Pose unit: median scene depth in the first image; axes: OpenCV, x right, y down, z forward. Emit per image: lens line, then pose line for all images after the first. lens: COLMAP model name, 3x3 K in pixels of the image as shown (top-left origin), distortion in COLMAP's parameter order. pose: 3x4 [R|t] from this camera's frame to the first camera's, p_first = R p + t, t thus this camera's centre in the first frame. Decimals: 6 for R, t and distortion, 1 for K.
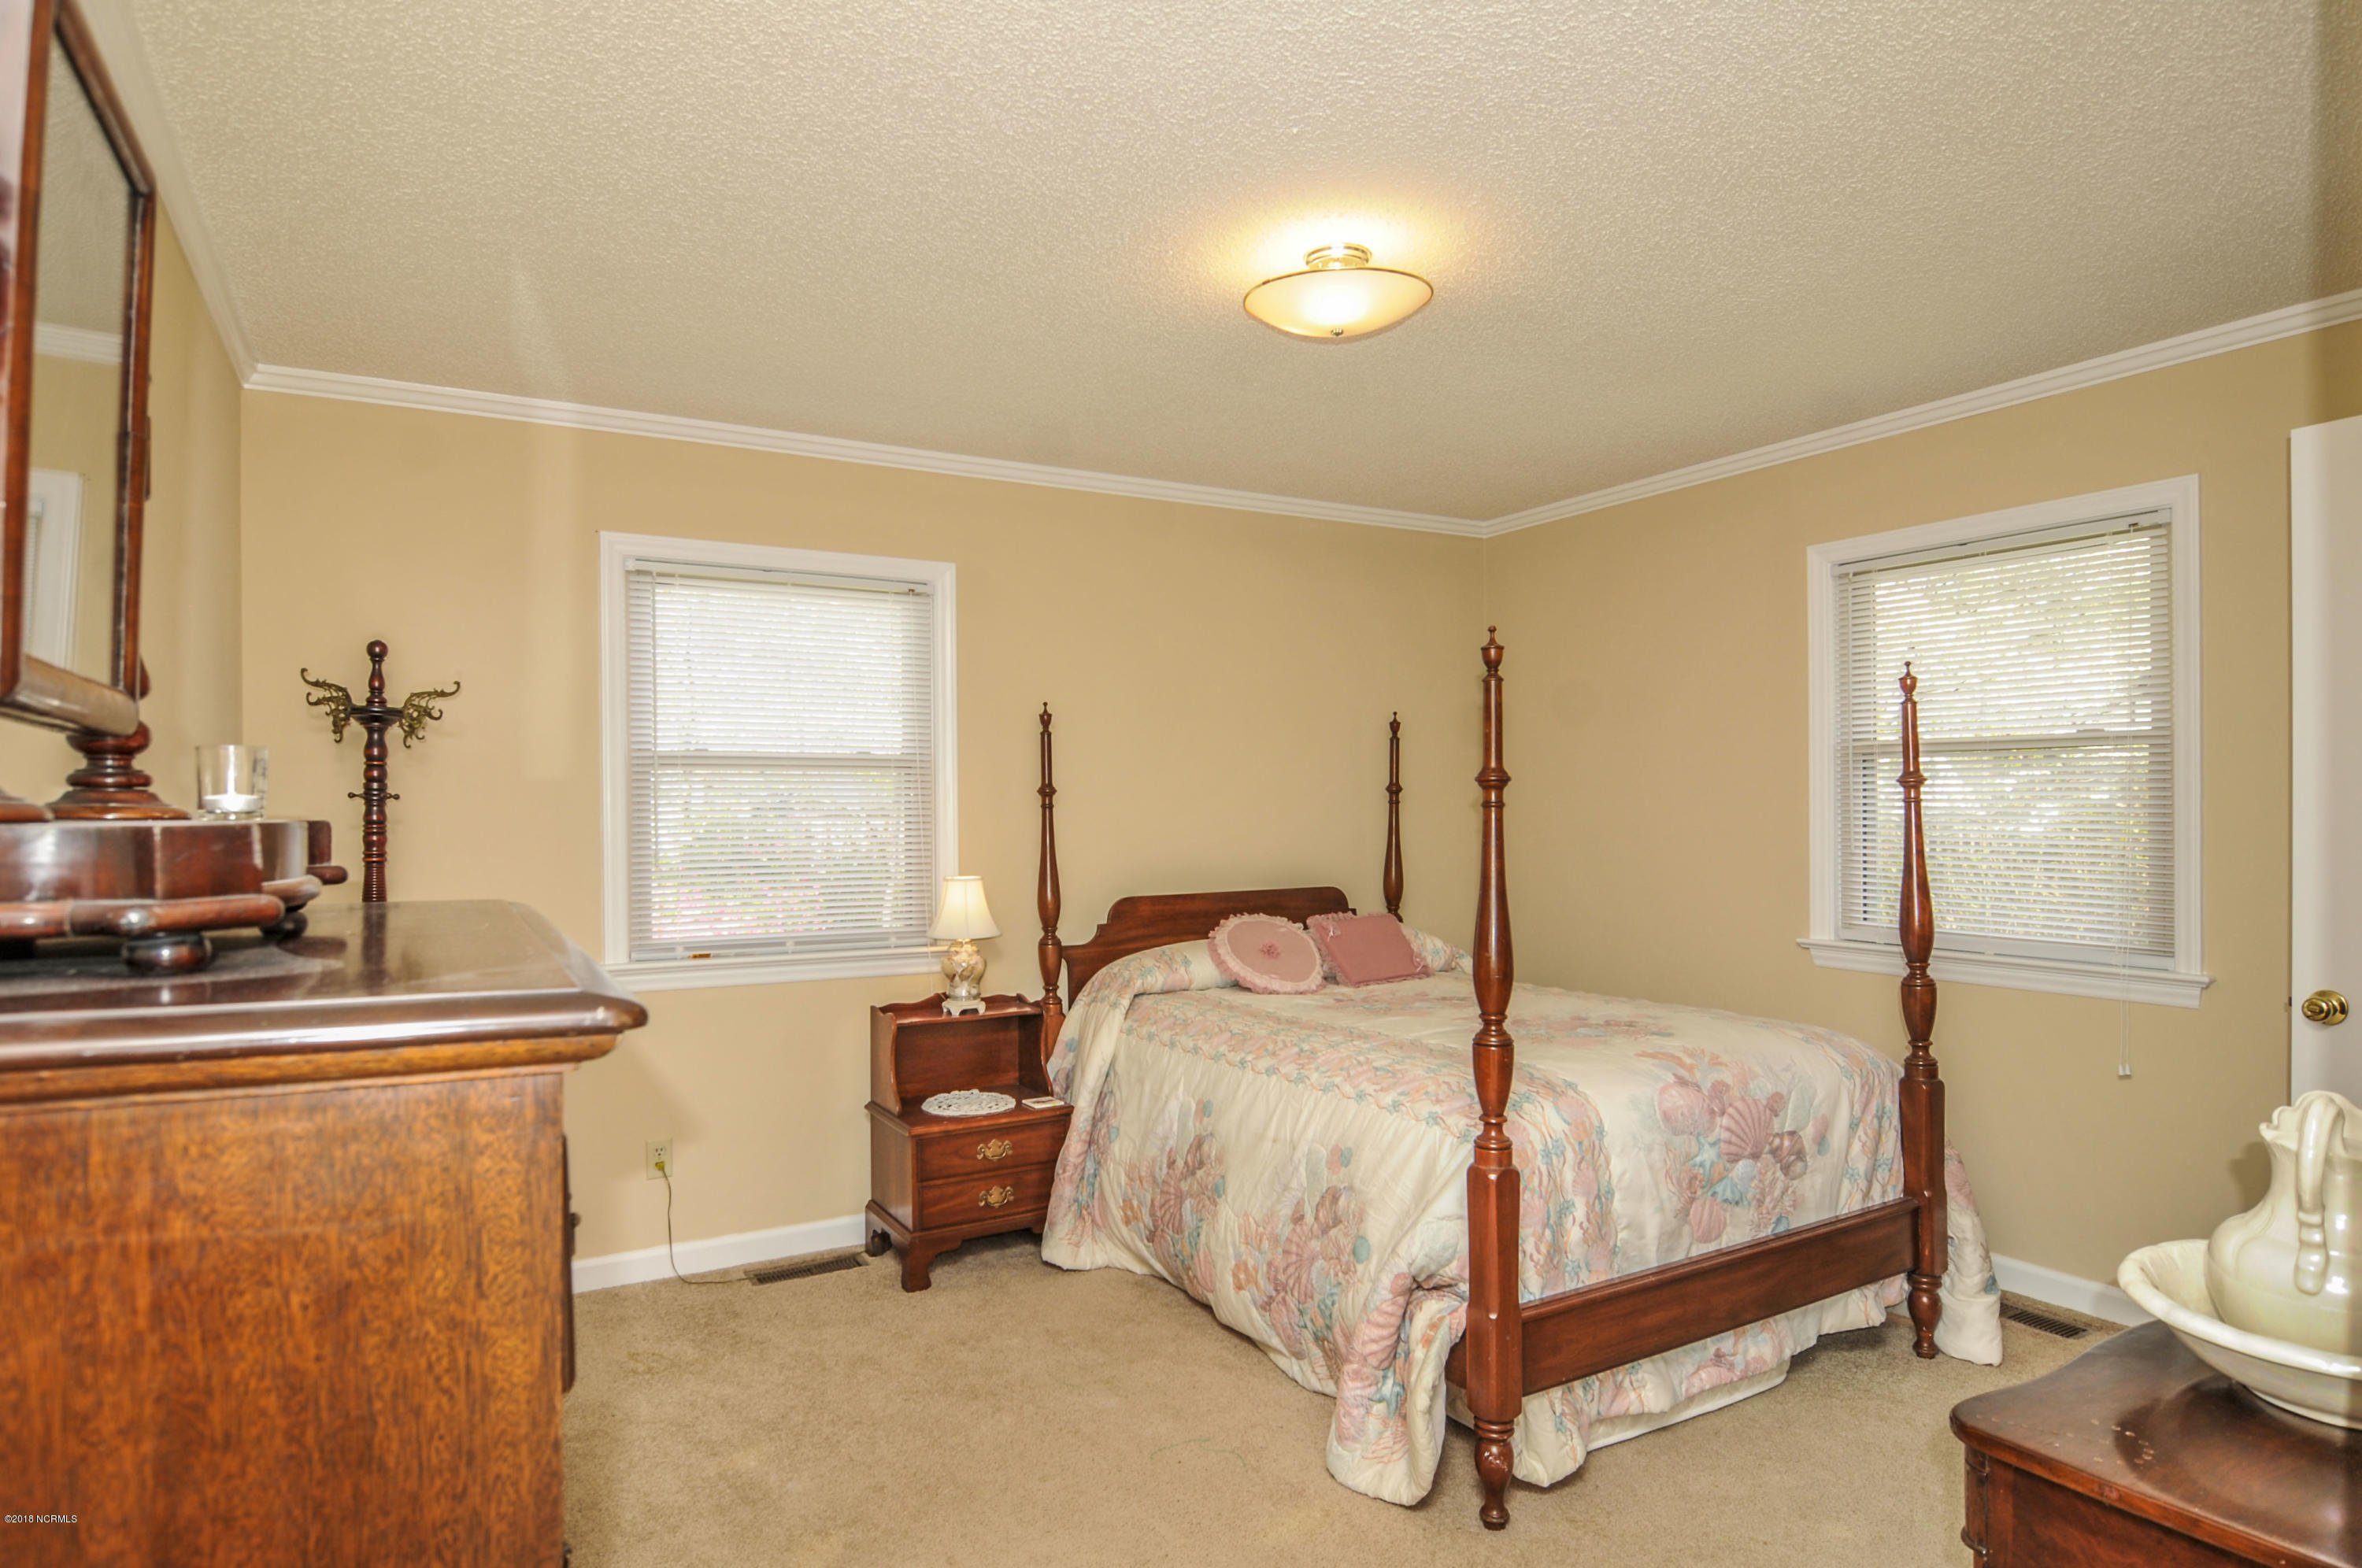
lens RADIAL K [[1295.7, 0, 1181.0], [0, 1295.7, 793.7], [0, 0, 1]] dist [-0.007032, -0.001450]
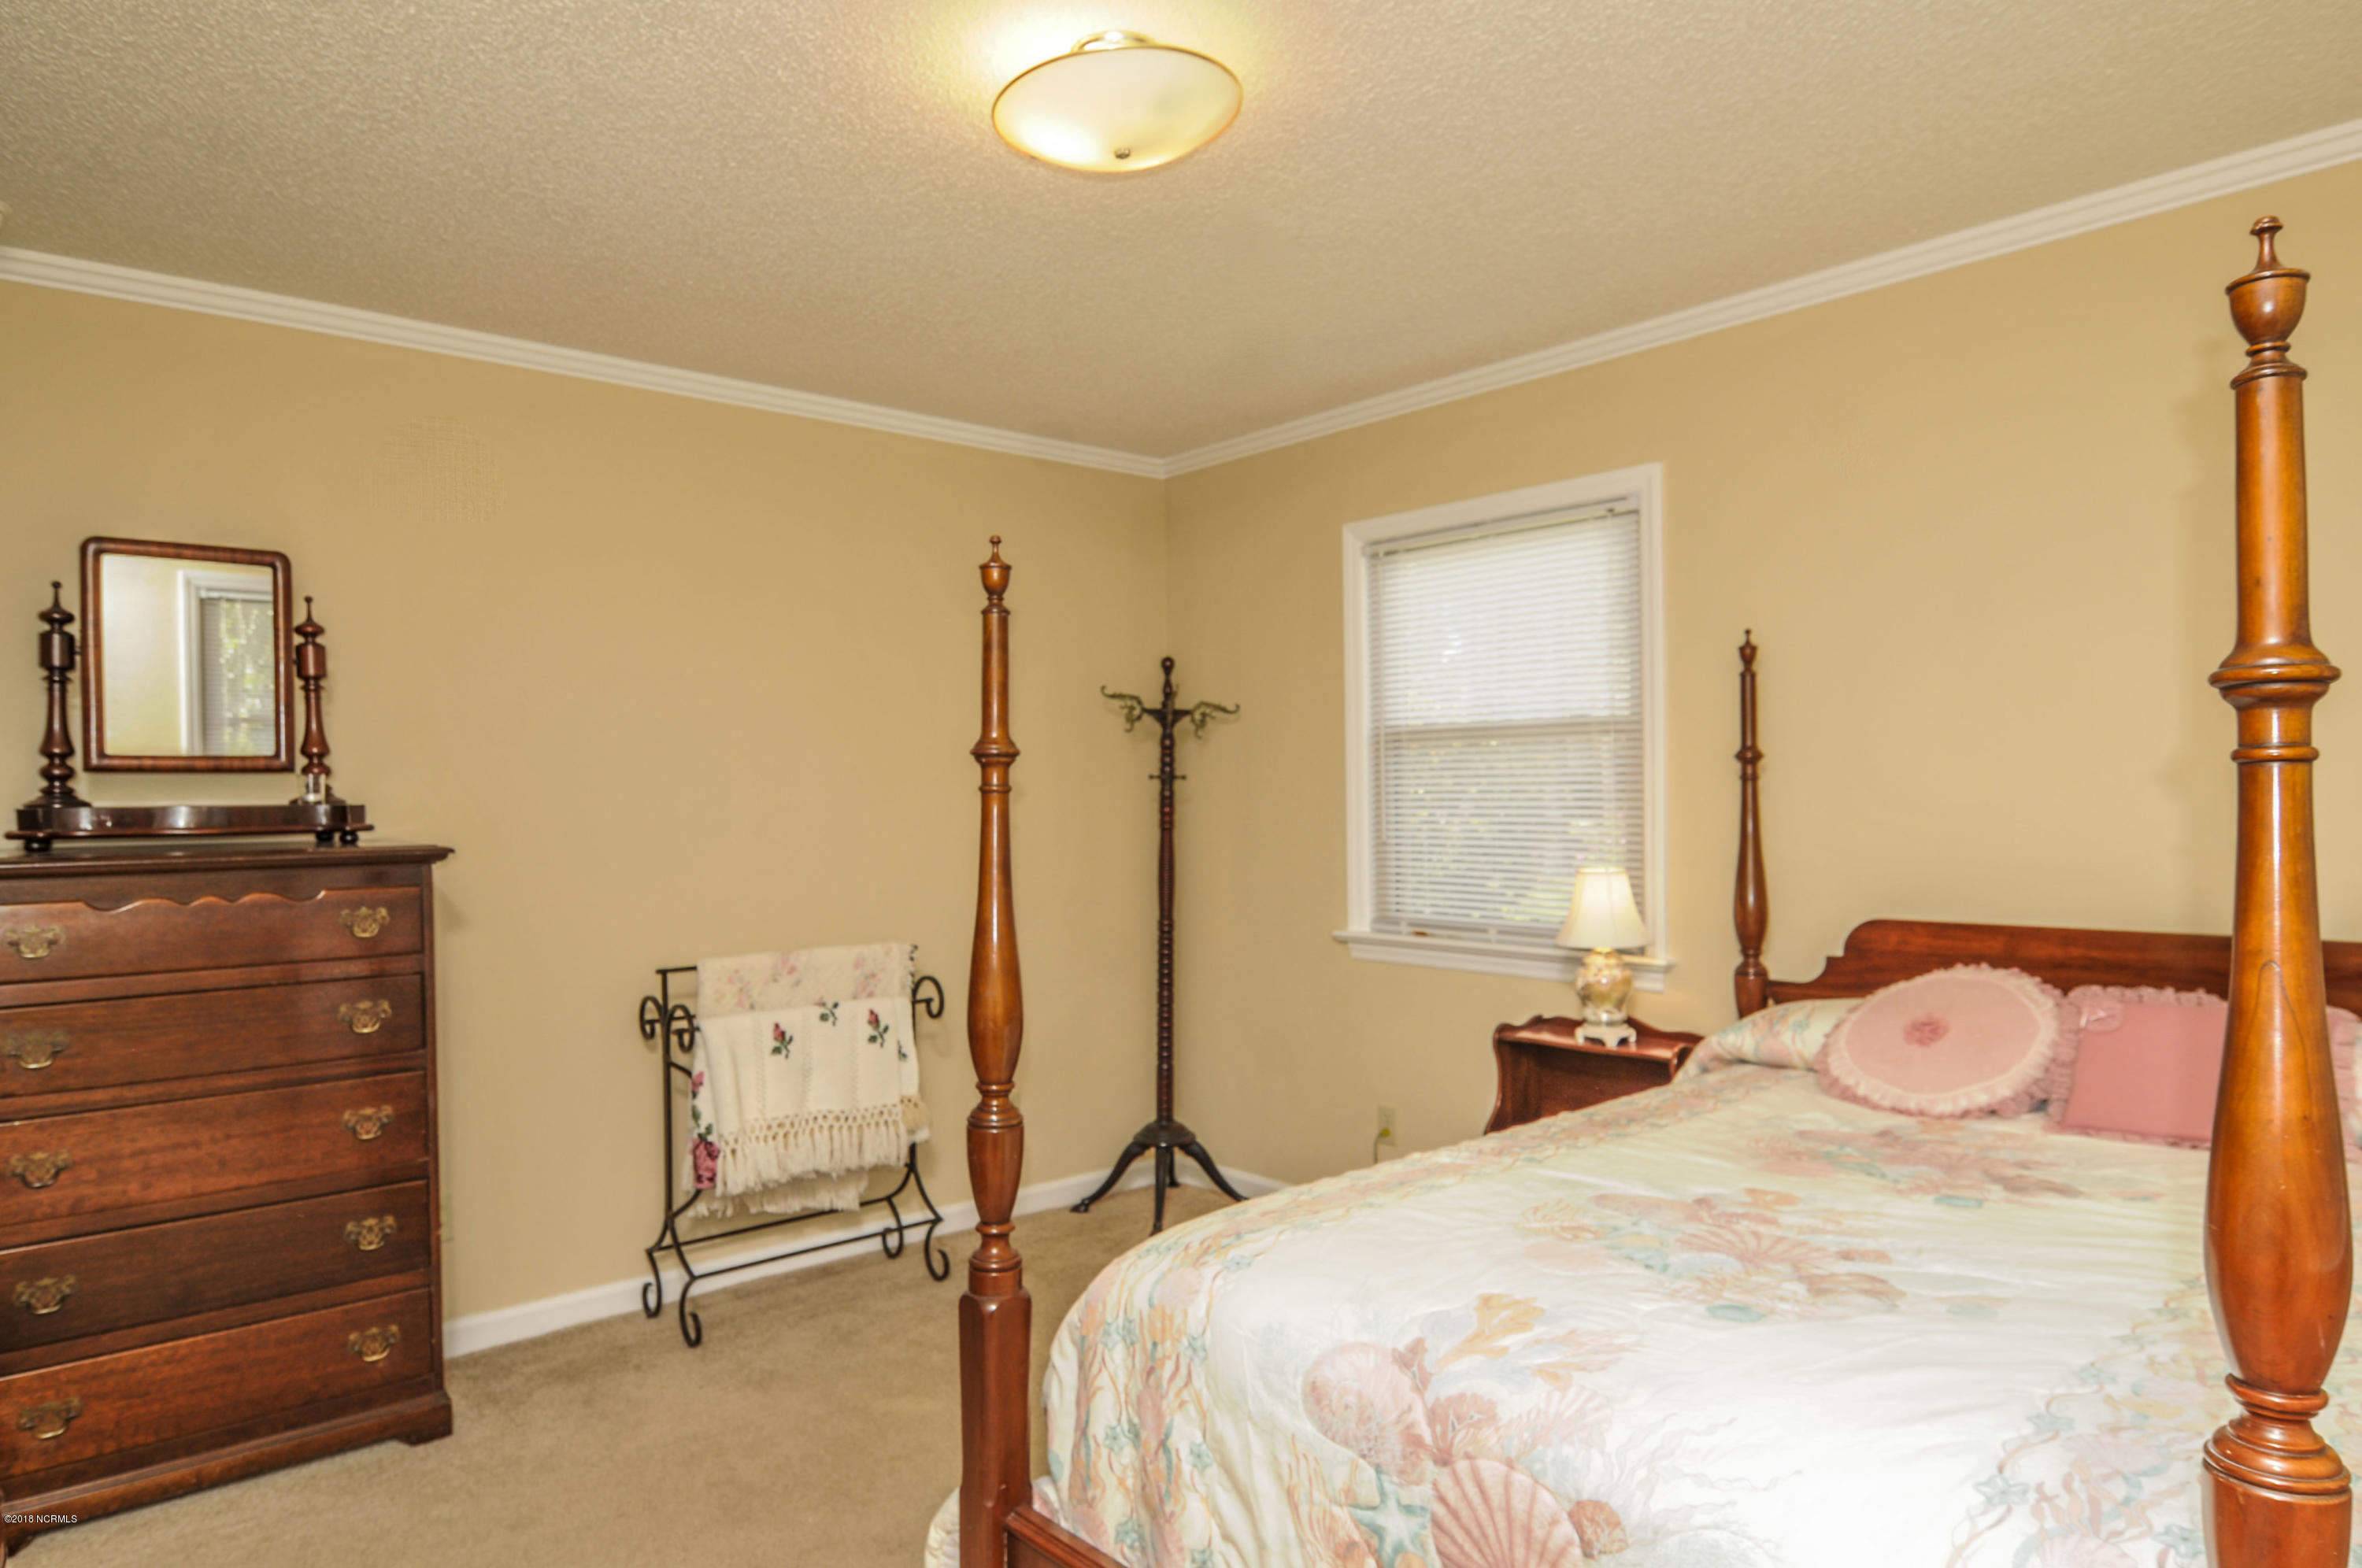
lens RADIAL K [[1431.8, 0, 1181.6], [0, 1431.8, 783.3], [0, 0, 1]] dist [-0.003381, -0.000550]
pose [[0.214734, -0.002180, -0.976670, 0.754114], [0.024426, 0.999697, 0.003139, 0.003659], [0.976367, -0.024530, 0.214722, 0.682682]]
